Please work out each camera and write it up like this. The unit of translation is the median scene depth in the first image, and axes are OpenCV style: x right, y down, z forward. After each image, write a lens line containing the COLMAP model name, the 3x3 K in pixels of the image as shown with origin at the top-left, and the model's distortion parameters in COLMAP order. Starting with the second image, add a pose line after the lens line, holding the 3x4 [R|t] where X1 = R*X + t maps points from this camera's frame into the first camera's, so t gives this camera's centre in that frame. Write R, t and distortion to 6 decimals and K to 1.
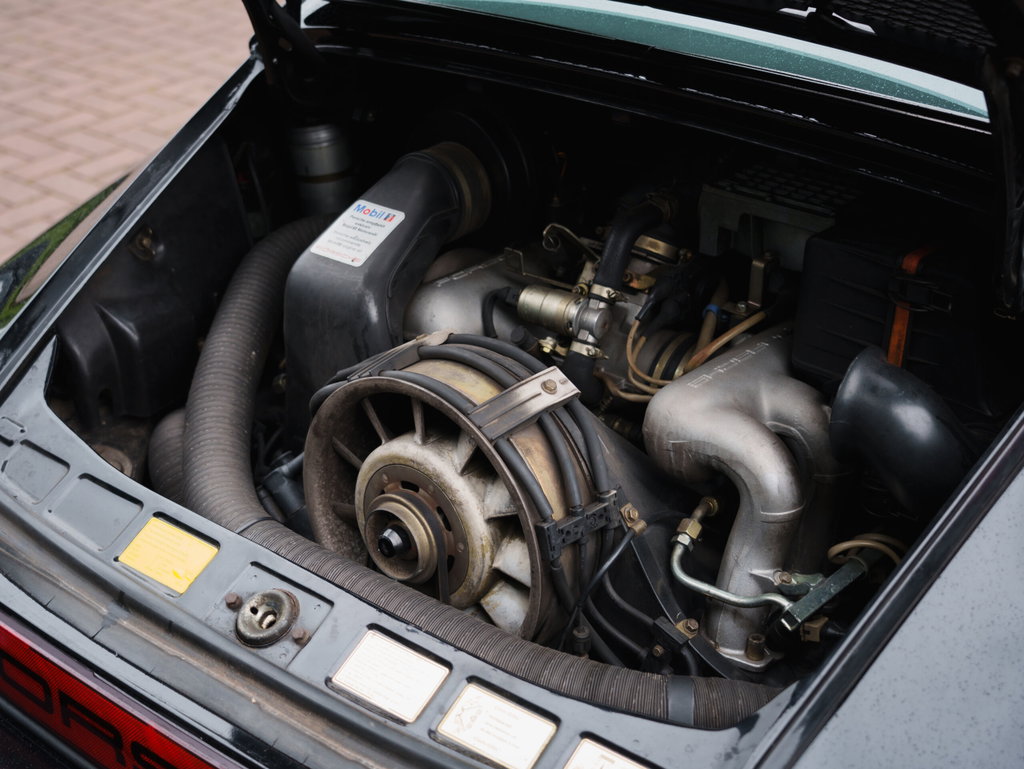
lens RADIAL K [[1632.0, 0, 512.4], [0, 1632.0, 386.1], [0, 0, 1]] dist [0.037094, 0.000000]
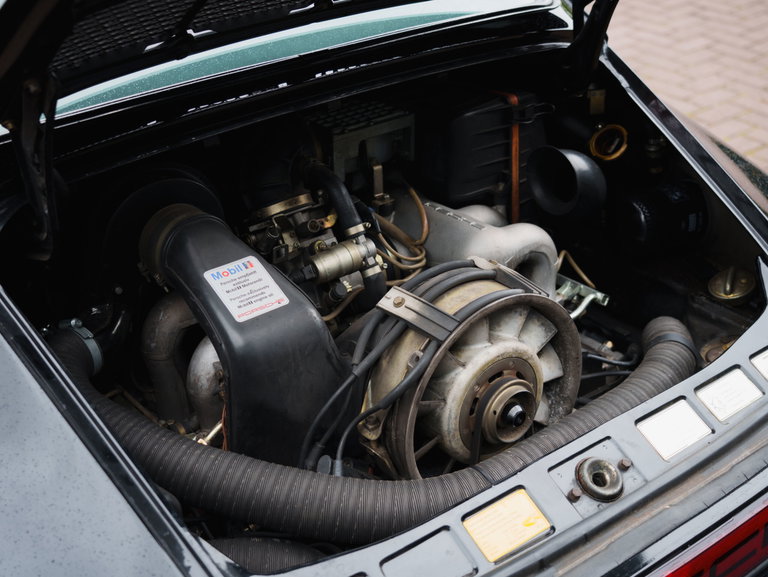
lens RADIAL K [[1129.4, 0, 387.1], [0, 1129.4, 286.9], [0, 0, 1]] dist [0.034678, 0.000000]
pose [[0.207615, -0.465636, 0.860278, -0.875265], [0.463895, 0.821128, 0.332492, -0.362188], [-0.861219, 0.330048, 0.386485, 0.708842]]
